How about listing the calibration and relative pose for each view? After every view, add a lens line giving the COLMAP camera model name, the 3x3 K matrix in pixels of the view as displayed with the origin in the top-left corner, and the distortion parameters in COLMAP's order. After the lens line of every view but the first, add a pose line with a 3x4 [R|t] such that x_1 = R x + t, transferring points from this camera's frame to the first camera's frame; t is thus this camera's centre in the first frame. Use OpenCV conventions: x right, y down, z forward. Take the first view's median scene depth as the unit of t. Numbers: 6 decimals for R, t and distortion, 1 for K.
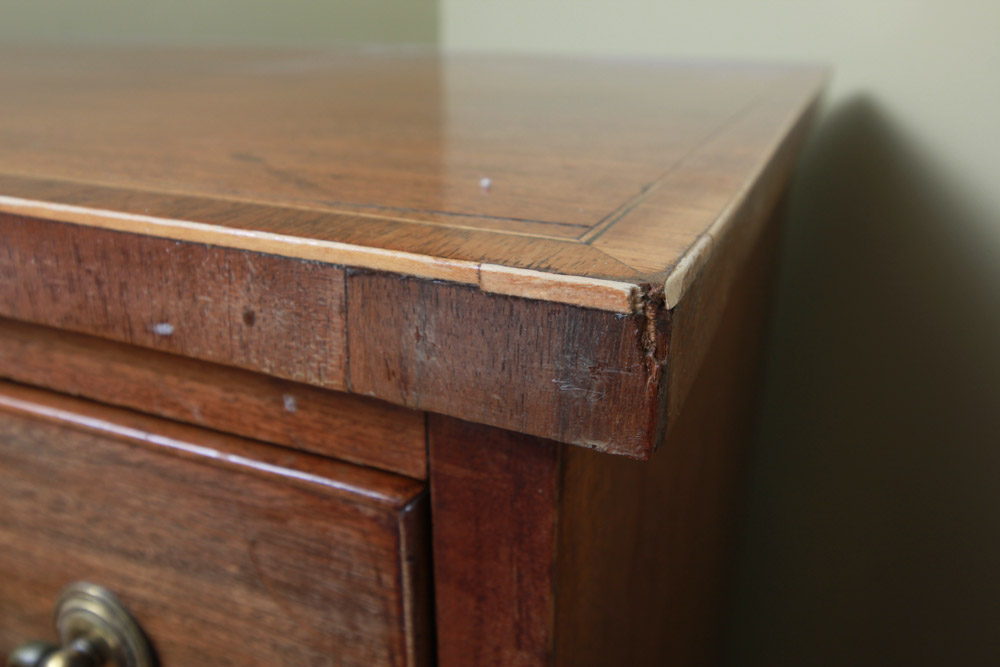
lens RADIAL K [[784.0, 0, 500.0], [0, 784.0, 333.5], [0, 0, 1]] dist [0.005944, -0.005323]
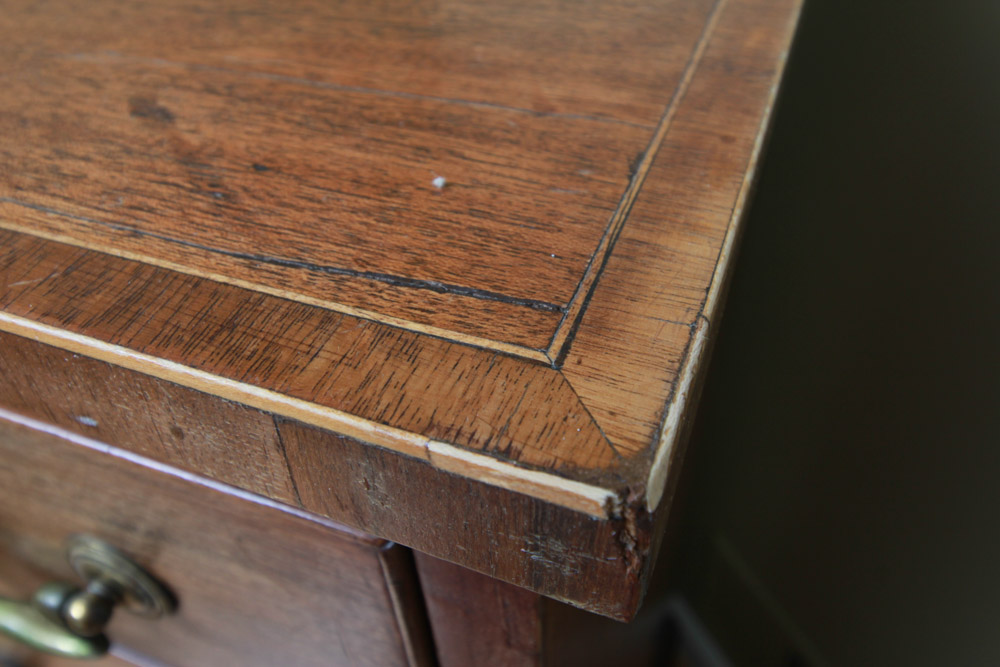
lens RADIAL K [[784.0, 0, 500.0], [0, 784.0, 333.5], [0, 0, 1]] dist [0.005944, -0.005323]
pose [[0.998134, -0.059805, -0.012359, 0.062611], [0.060332, 0.934347, 0.351220, -0.443008], [-0.009457, -0.351310, 0.936212, 0.231712]]
